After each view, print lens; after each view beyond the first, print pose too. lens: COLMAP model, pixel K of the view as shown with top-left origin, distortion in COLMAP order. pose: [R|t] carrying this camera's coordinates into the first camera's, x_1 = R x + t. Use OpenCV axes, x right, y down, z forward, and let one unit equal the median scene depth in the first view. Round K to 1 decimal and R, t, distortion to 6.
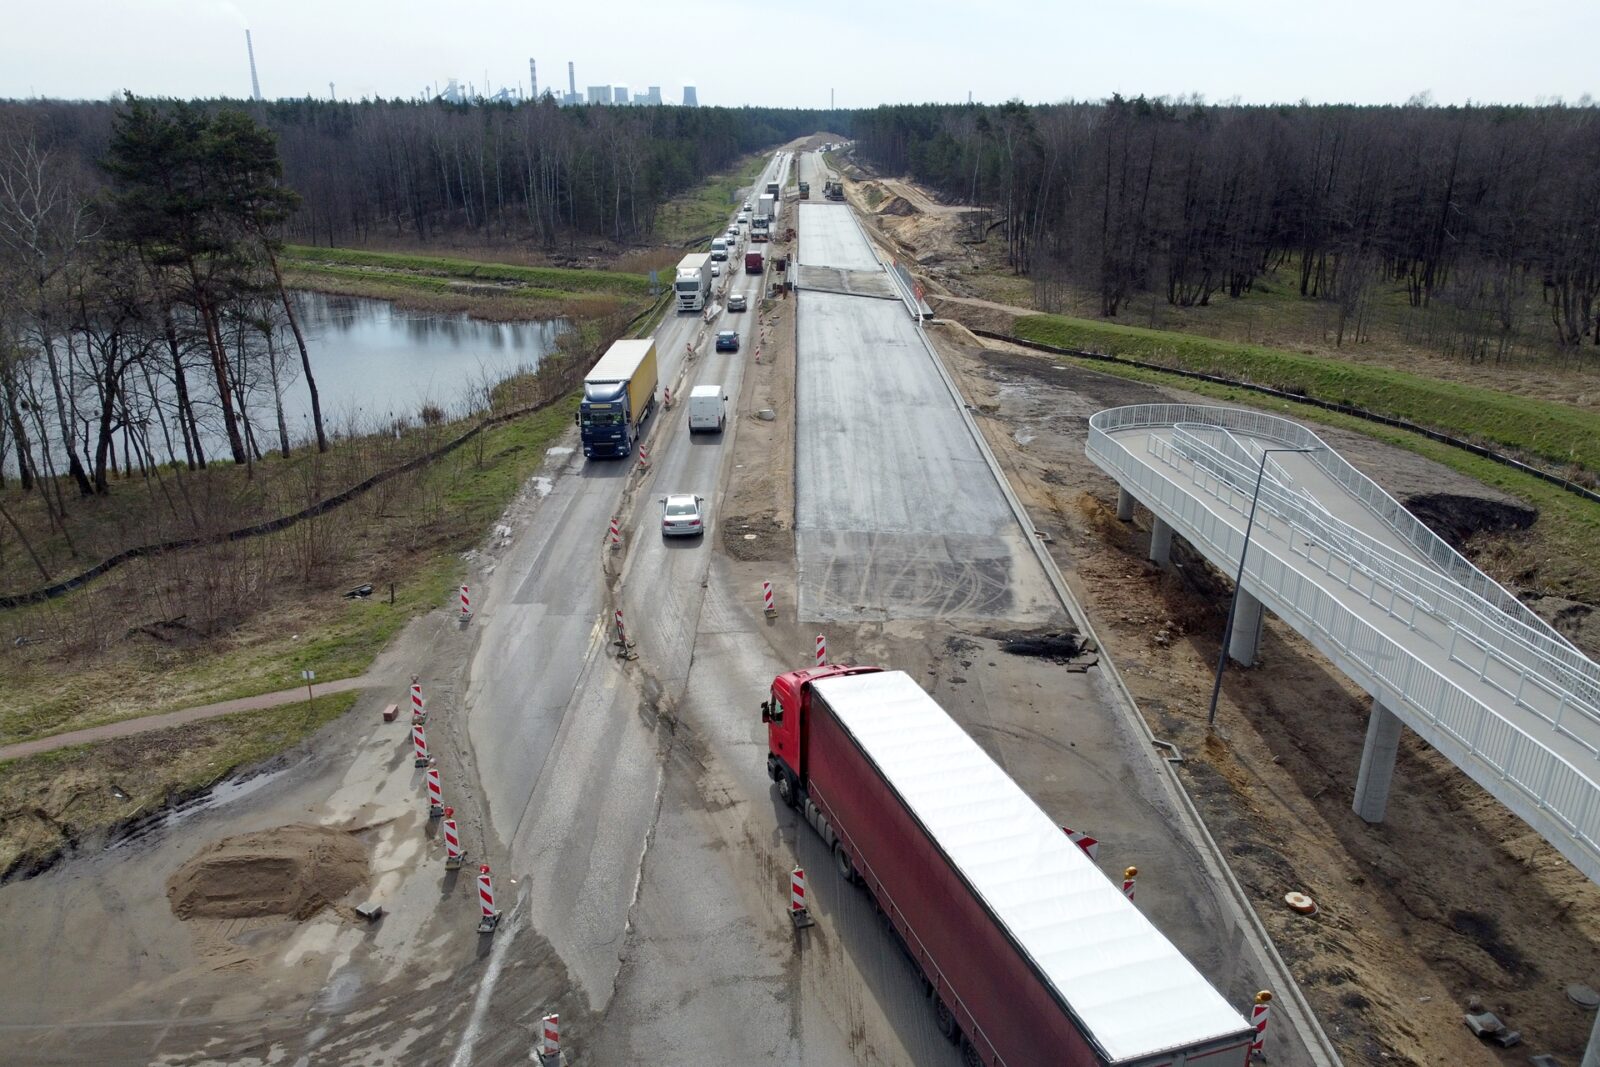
lens RADIAL K [[1117.1, 0, 802.0], [0, 1117.1, 574.1], [0, 0, 1]] dist [-0.004220, -0.000572]
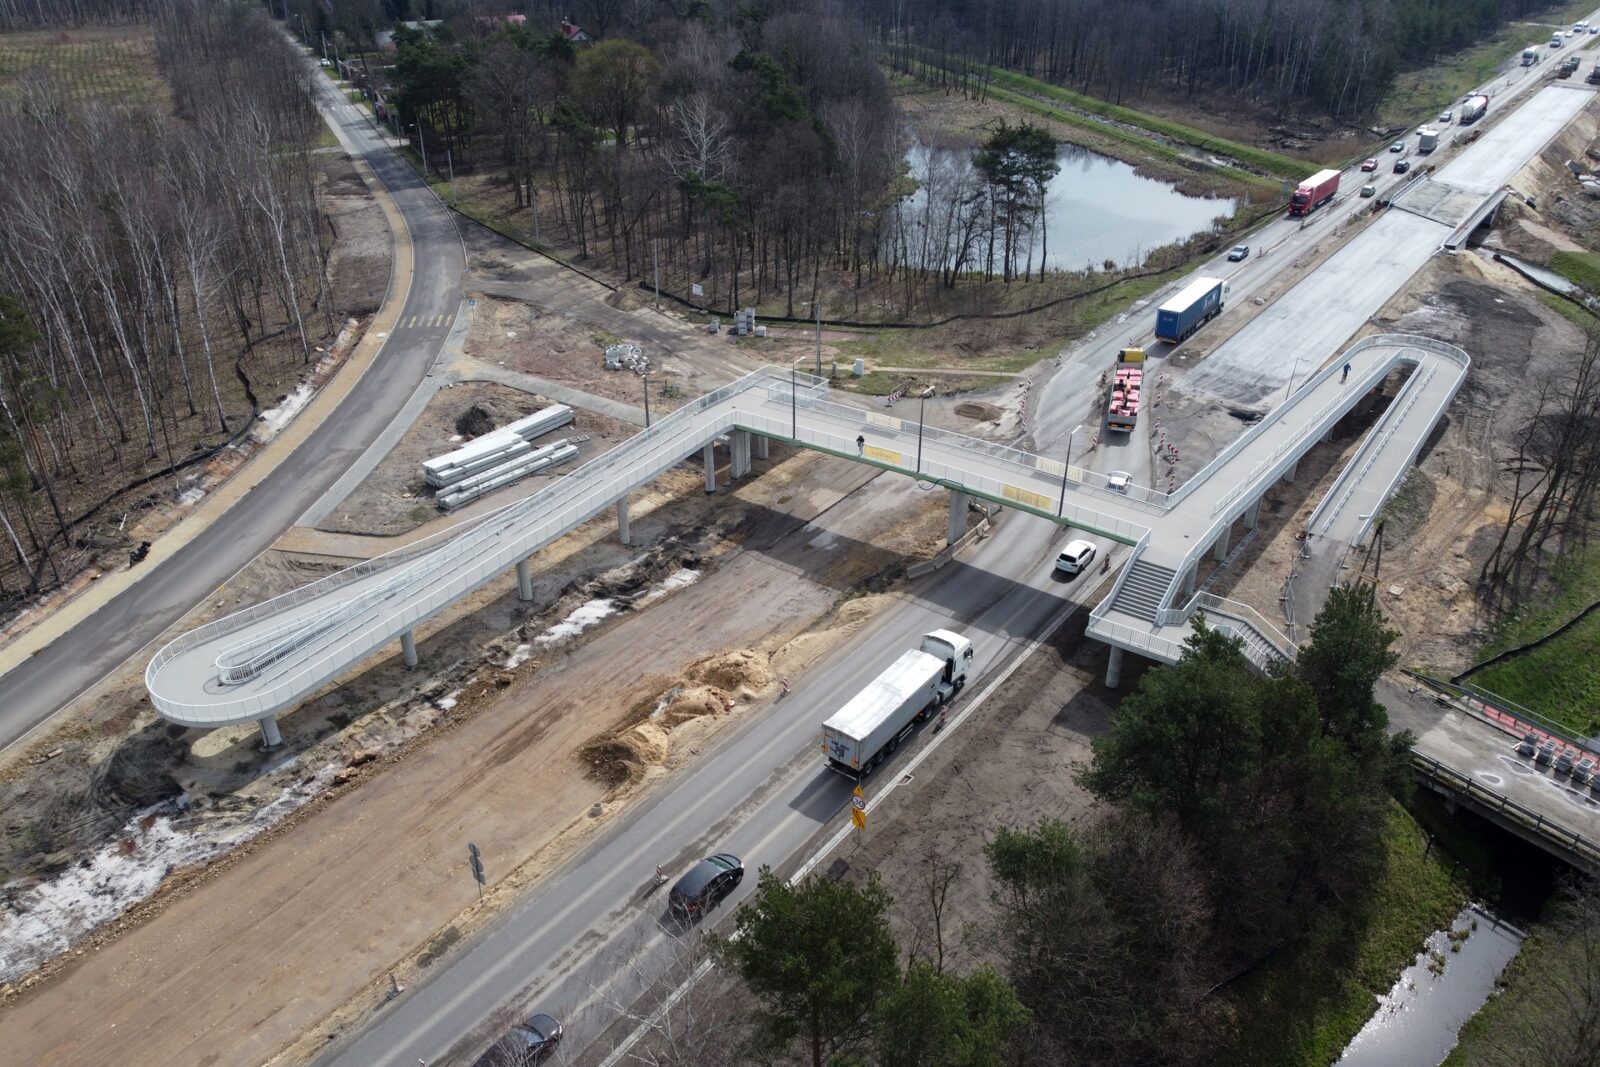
lens RADIAL K [[1117.1, 0, 802.0], [0, 1117.1, 574.1], [0, 0, 1]] dist [-0.004220, -0.000572]
pose [[0.781882, 0.309031, -0.541442, 0.874890], [-0.206293, 0.947818, 0.243071, -0.007253], [0.588305, -0.078357, 0.804834, -1.671813]]
